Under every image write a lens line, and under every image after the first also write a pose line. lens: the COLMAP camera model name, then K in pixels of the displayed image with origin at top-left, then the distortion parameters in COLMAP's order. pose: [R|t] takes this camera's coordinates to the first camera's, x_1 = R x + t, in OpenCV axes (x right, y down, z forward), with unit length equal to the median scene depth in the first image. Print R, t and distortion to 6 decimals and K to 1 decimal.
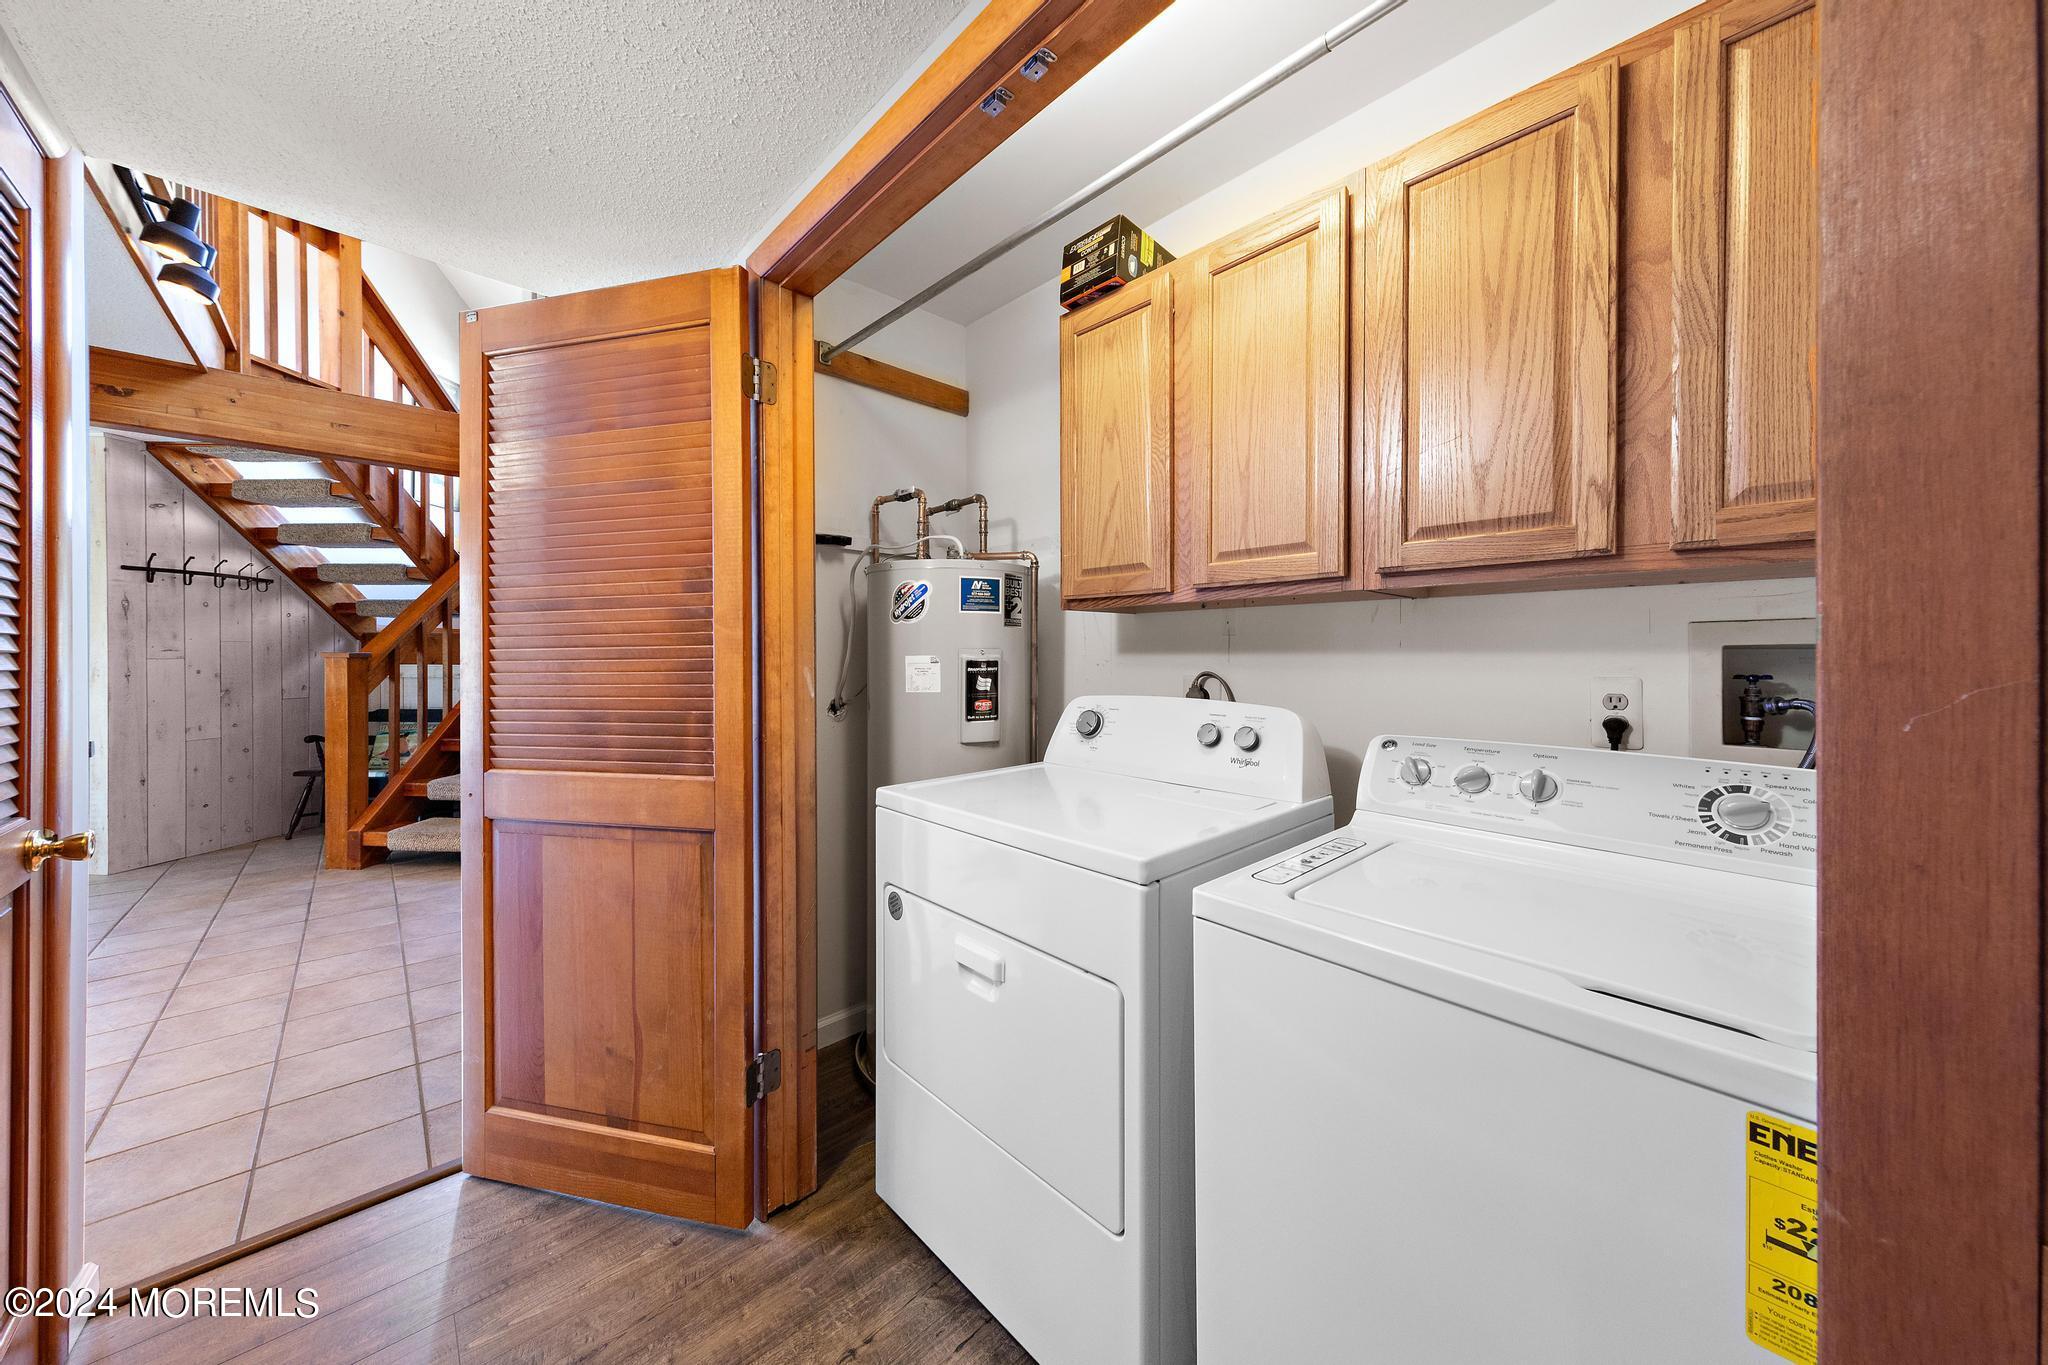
lens RADIAL K [[696.6, 0, 1022.9], [0, 696.6, 664.7], [0, 0, 1]] dist [0.005695, 0.000130]
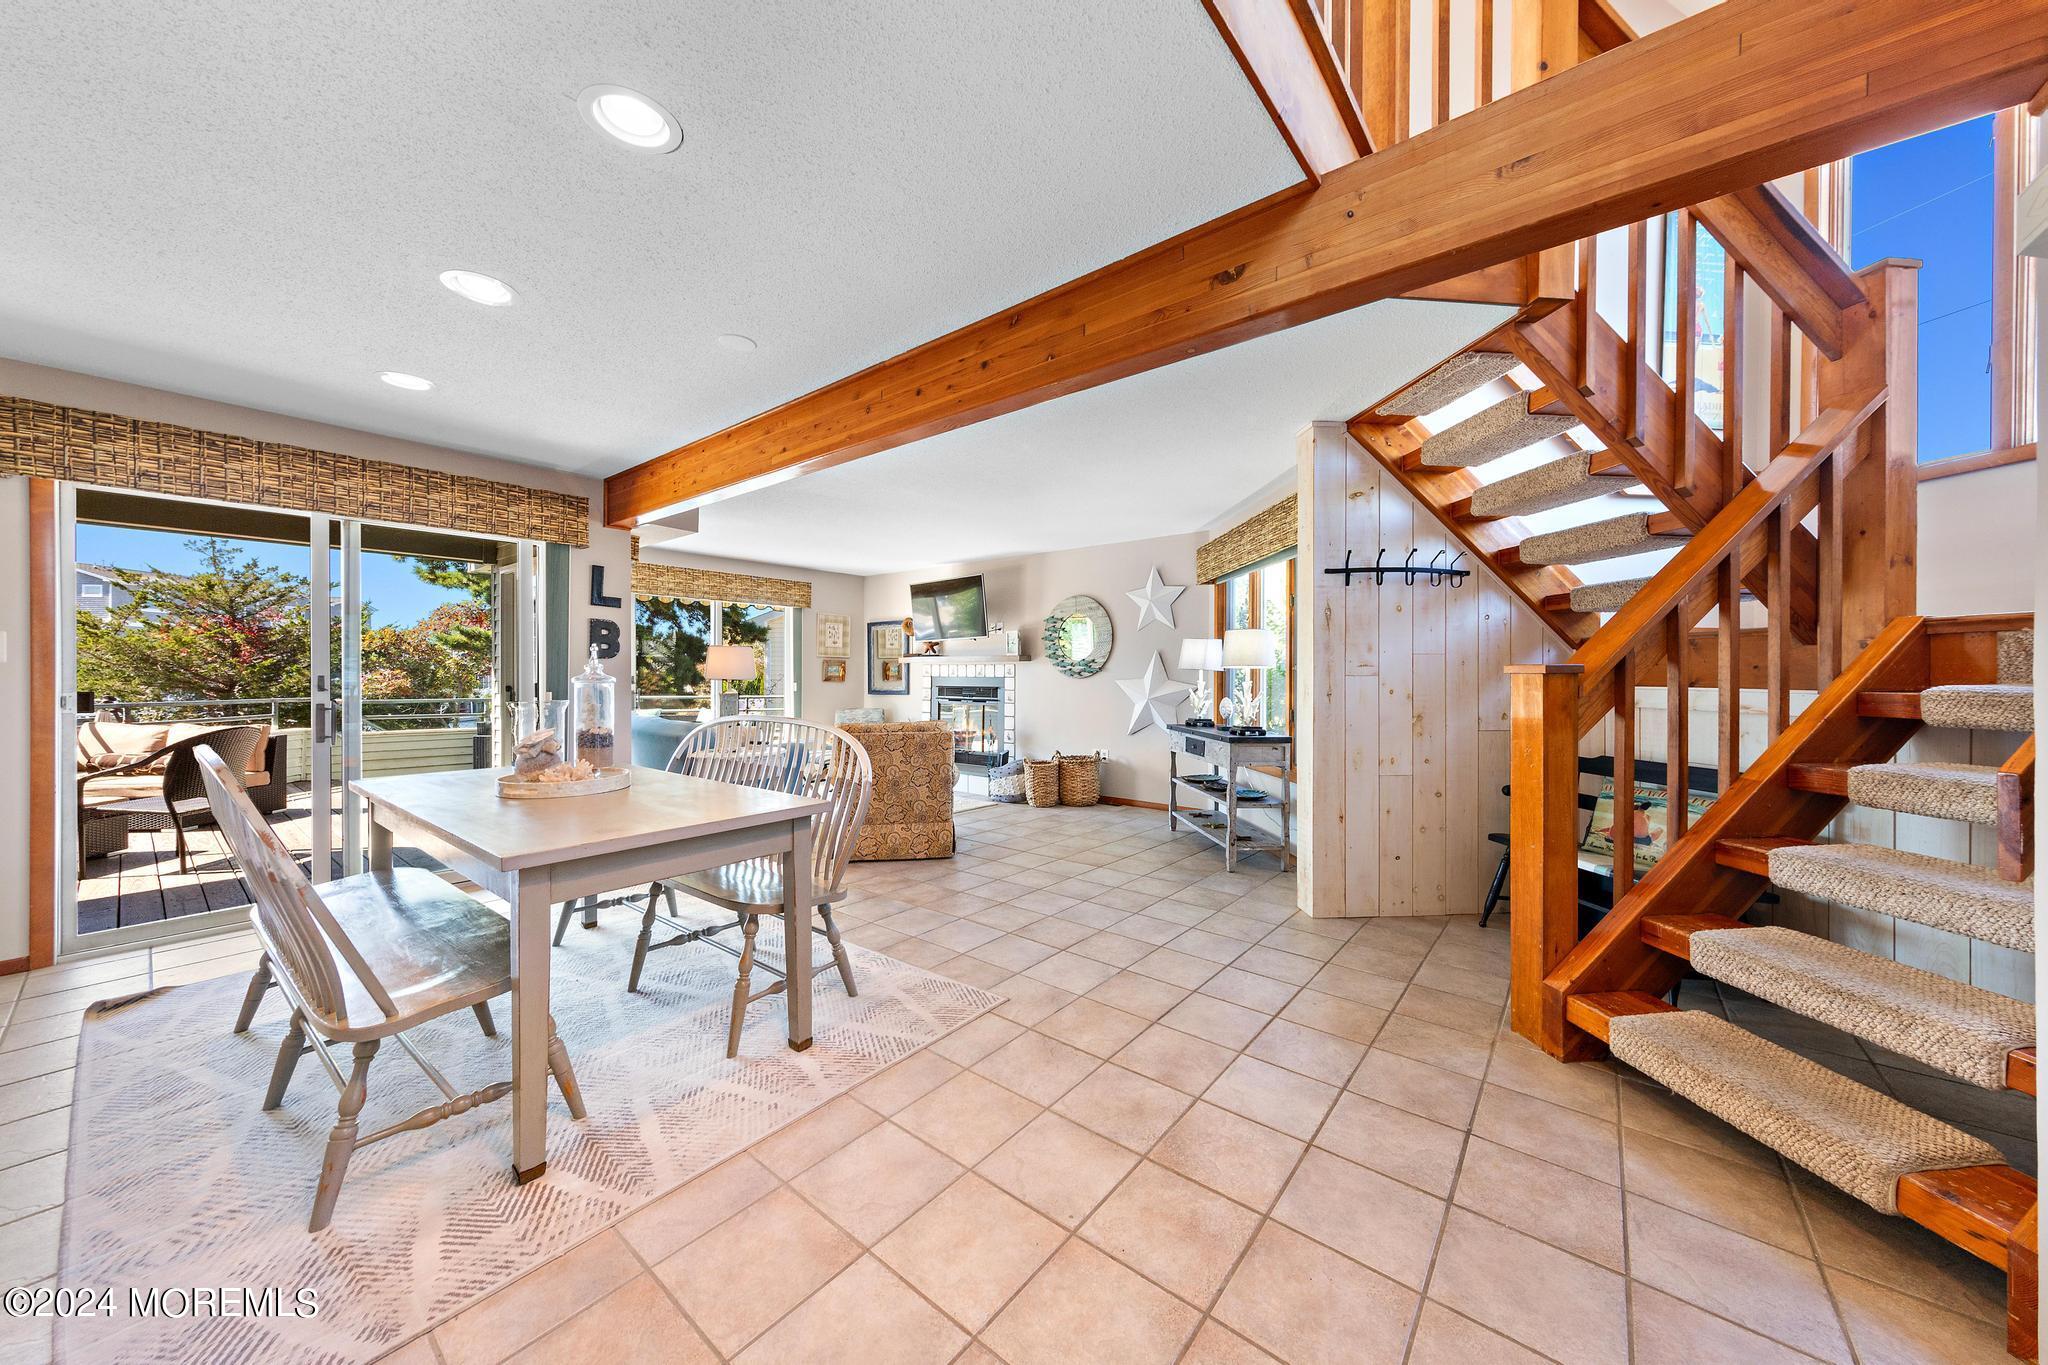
lens RADIAL K [[696.6, 0, 1031.6], [0, 696.6, 674.6], [0, 0, 1]] dist [0.005695, 0.000130]
pose [[0.132994, -0.003488, -0.991111, -0.408993], [-0.012961, 0.999902, -0.005258, -0.000207], [0.991032, 0.013545, 0.132936, 0.457240]]
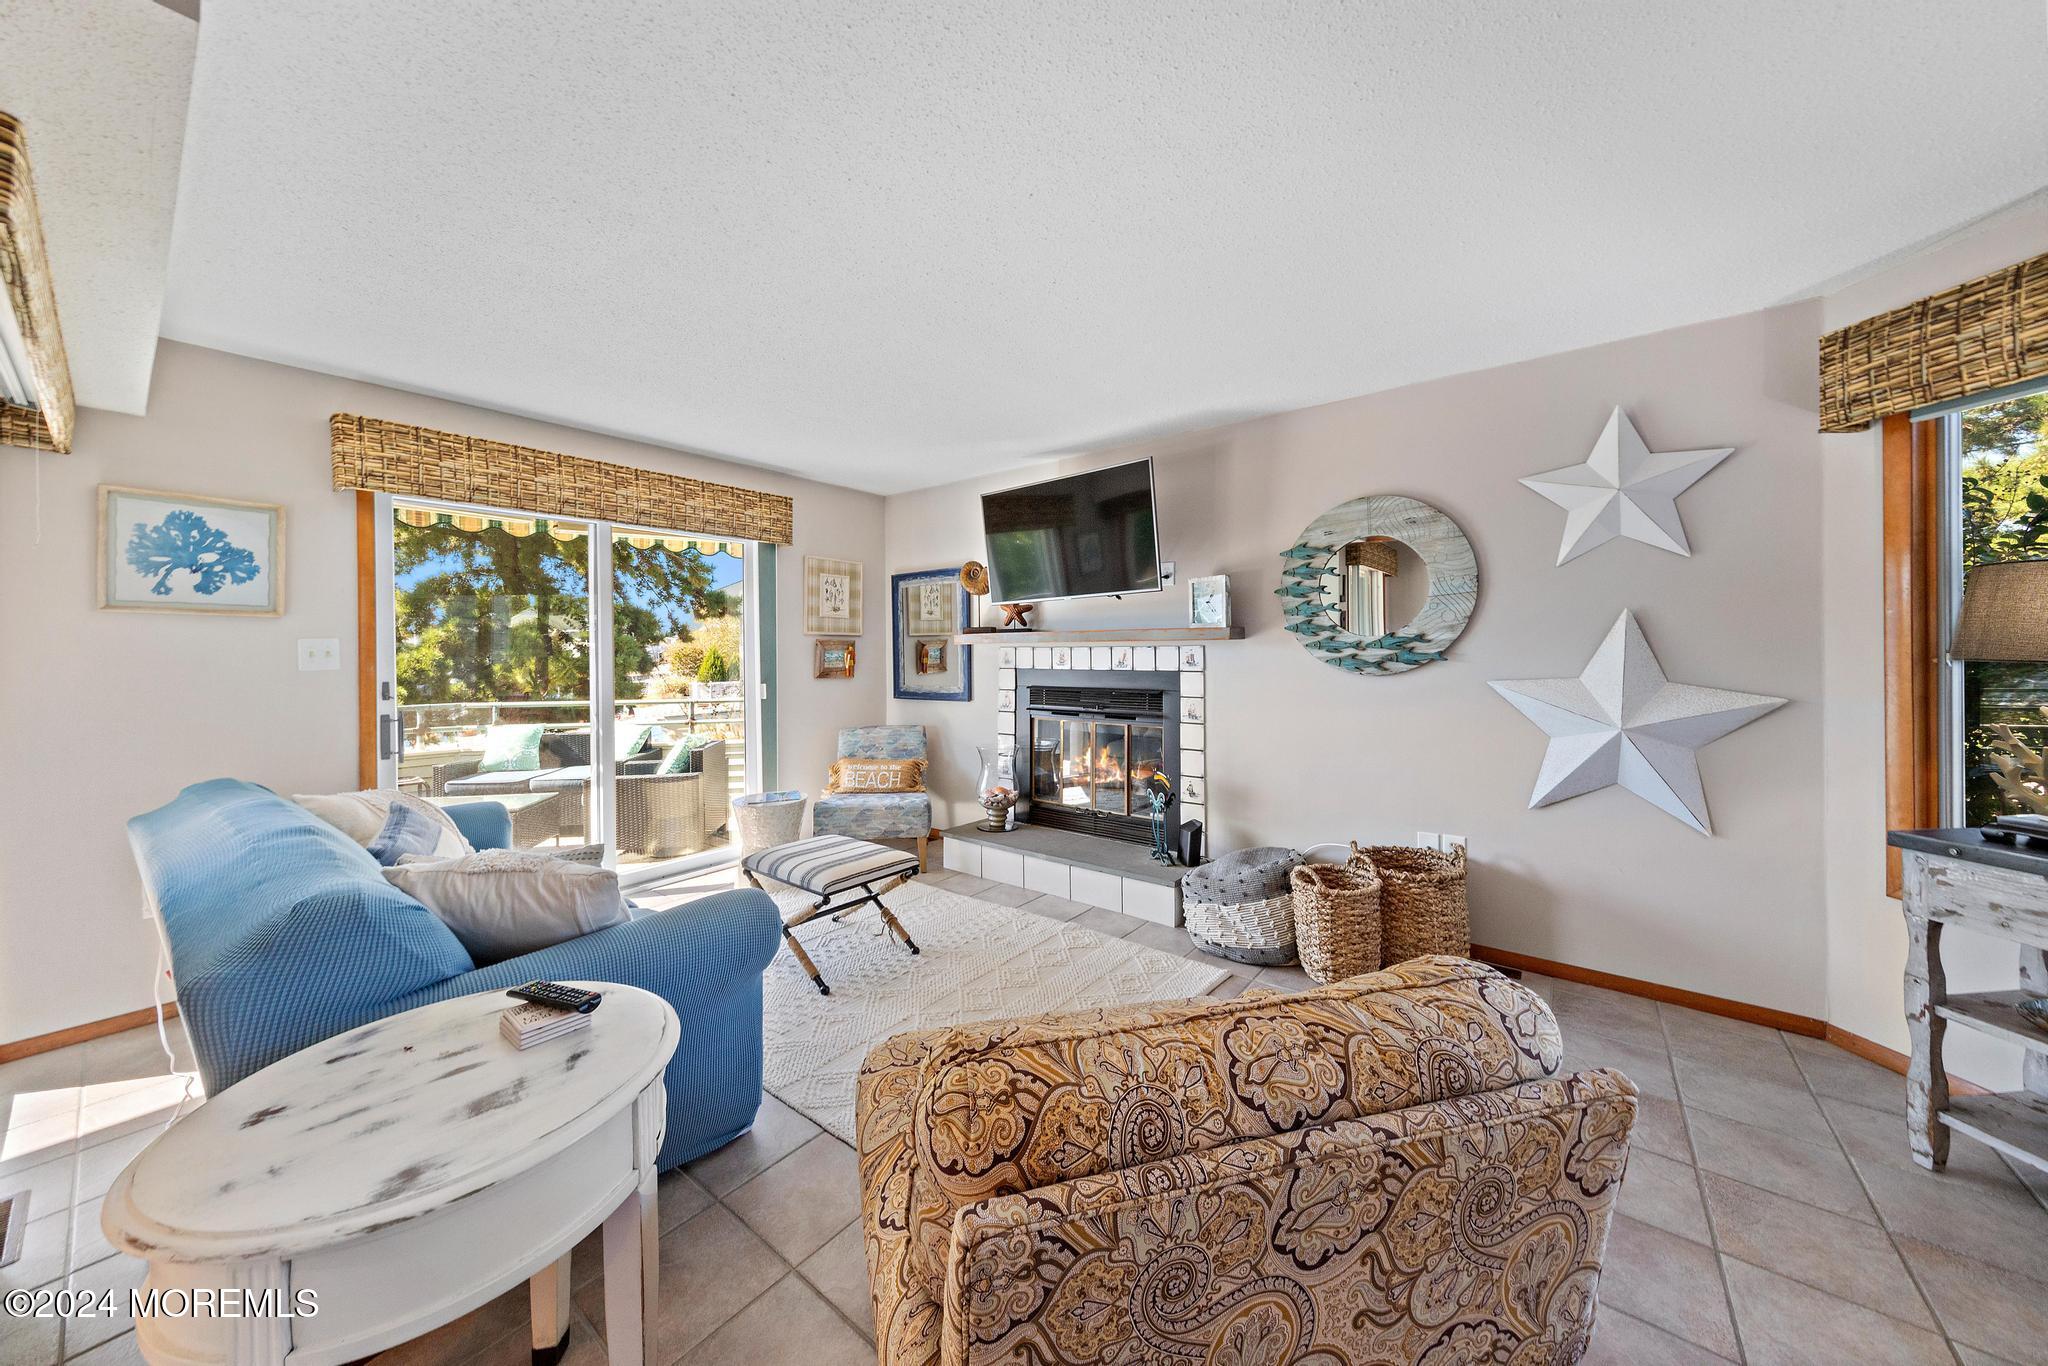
lens RADIAL K [[696.6, 0, 1036.6], [0, 696.6, 651.0], [0, 0, 1]] dist [0.005695, 0.000130]
pose [[0.156881, -0.003567, -0.987611, -0.969528], [-0.002634, 0.999988, -0.004030, -0.014696], [0.987614, 0.003234, 0.156870, 0.362103]]
